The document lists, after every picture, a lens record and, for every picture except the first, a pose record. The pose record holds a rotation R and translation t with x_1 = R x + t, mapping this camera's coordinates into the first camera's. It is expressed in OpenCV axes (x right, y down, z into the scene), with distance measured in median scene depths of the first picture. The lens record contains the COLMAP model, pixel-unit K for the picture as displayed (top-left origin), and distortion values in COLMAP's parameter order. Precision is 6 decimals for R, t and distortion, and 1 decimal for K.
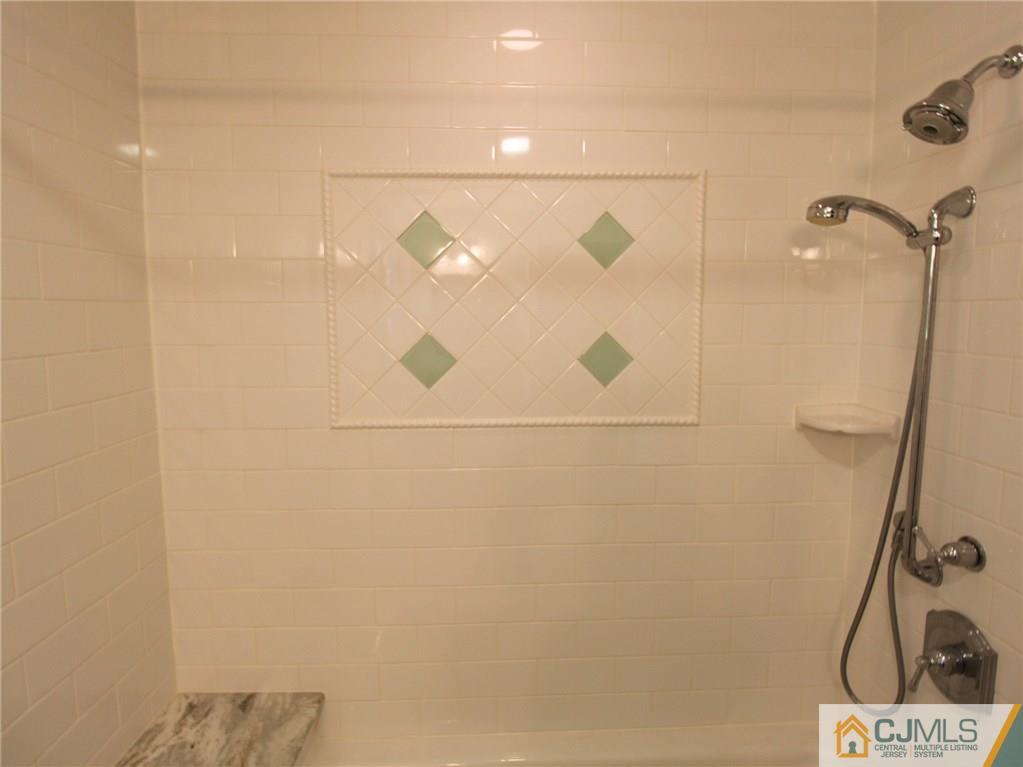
lens RADIAL K [[643.1, 0, 511.5], [0, 643.1, 383.5], [0, 0, 1]] dist [-0.008248, -0.001166]
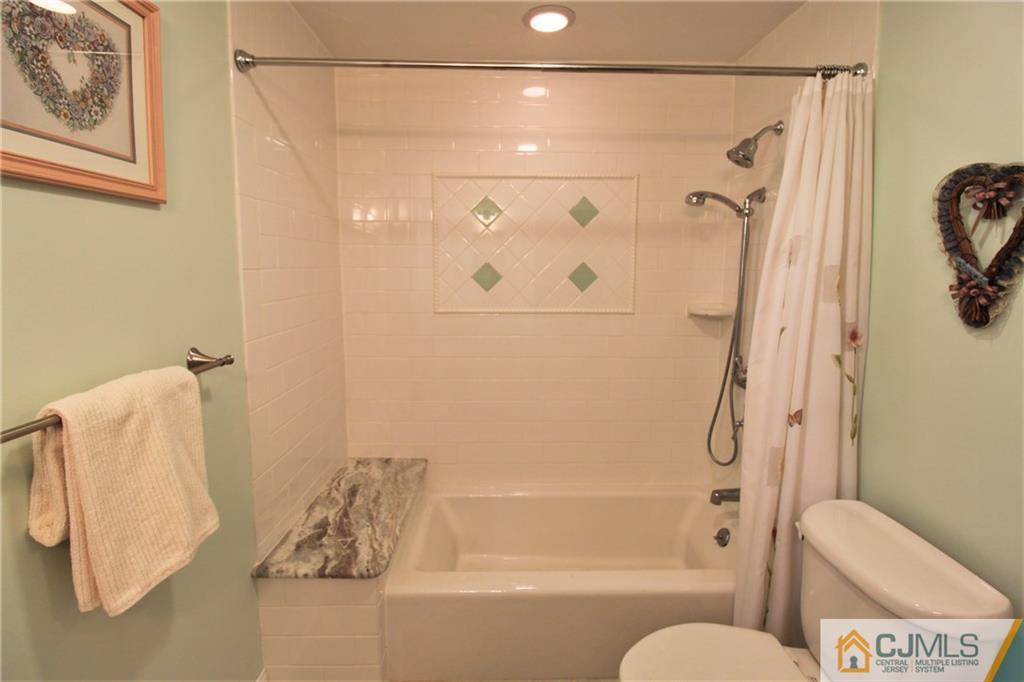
lens RADIAL K [[482.5, 0, 511.4], [0, 482.5, 324.7], [0, 0, 1]] dist [-0.009083, -0.000419]
pose [[0.999884, 0.007840, -0.013062, -0.040973], [-0.007528, 0.999689, 0.023770, 0.070504], [0.013244, -0.023669, 0.999632, -0.402413]]
